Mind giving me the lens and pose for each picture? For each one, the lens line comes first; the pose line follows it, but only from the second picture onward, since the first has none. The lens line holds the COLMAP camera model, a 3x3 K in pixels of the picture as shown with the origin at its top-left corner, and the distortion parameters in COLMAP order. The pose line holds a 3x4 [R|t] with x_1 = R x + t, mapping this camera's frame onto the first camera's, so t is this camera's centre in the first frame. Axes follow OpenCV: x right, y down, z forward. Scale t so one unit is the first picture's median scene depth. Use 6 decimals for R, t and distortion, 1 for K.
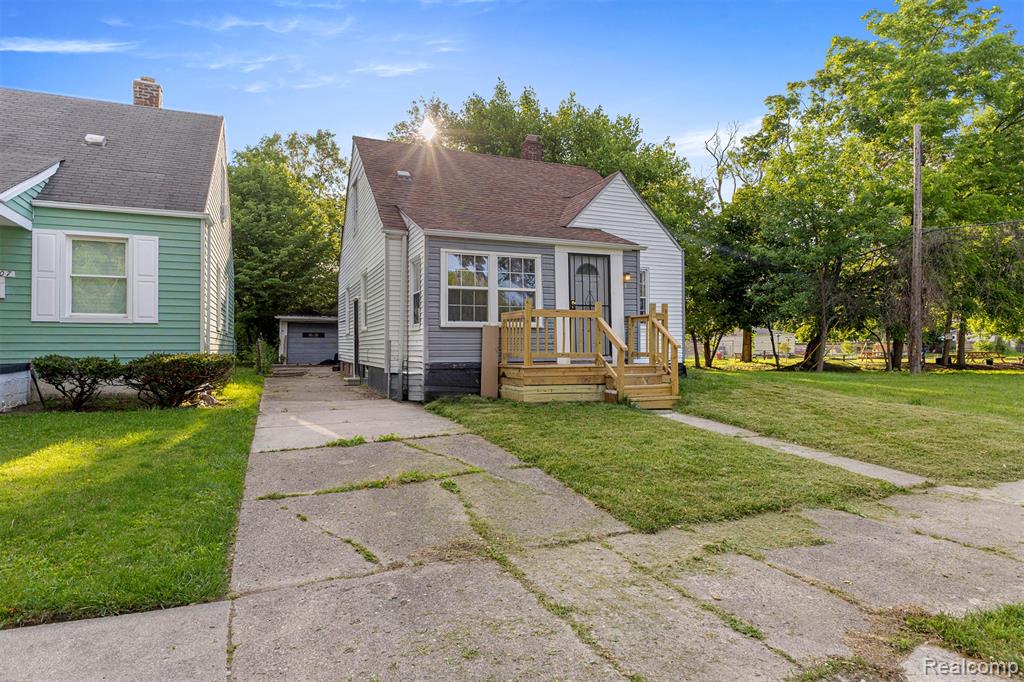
lens RADIAL K [[569.3, 0, 508.2], [0, 569.3, 327.3], [0, 0, 1]] dist [-0.000668, -0.000402]
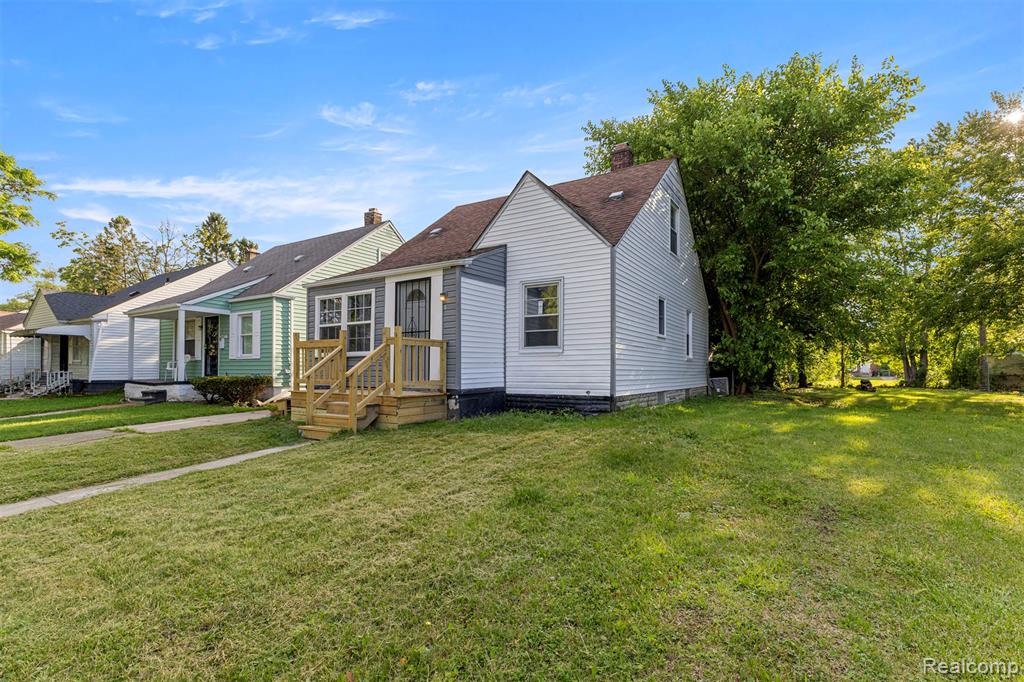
lens RADIAL K [[477.7, 0, 506.8], [0, 477.7, 345.9], [0, 0, 1]] dist [-0.001841, 0.000421]
pose [[0.580496, -0.037741, -0.813388, 0.944372], [0.025824, 0.999276, -0.027936, 0.013450], [0.813853, -0.004788, 0.581050, 0.679086]]
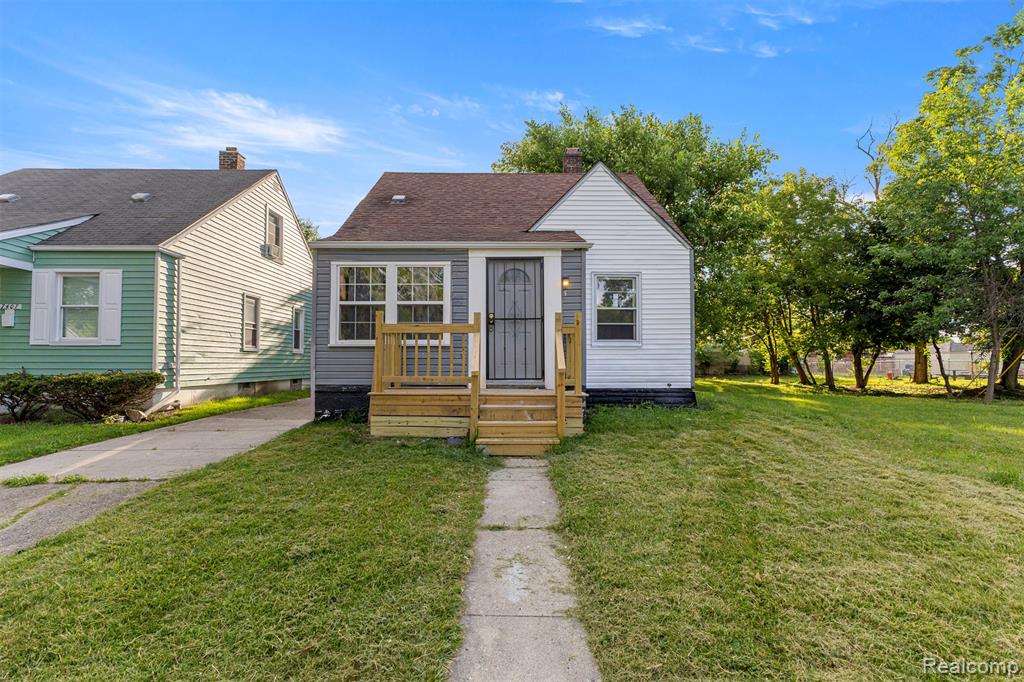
lens RADIAL K [[470.2, 0, 512.0], [0, 470.2, 341.0], [0, 0, 1]] dist [-0.001791, -0.000173]
pose [[0.928400, -0.013663, -0.371331, 0.410192], [0.009183, 0.999862, -0.013831, 0.003638], [0.371469, 0.009431, 0.928397, 0.374868]]
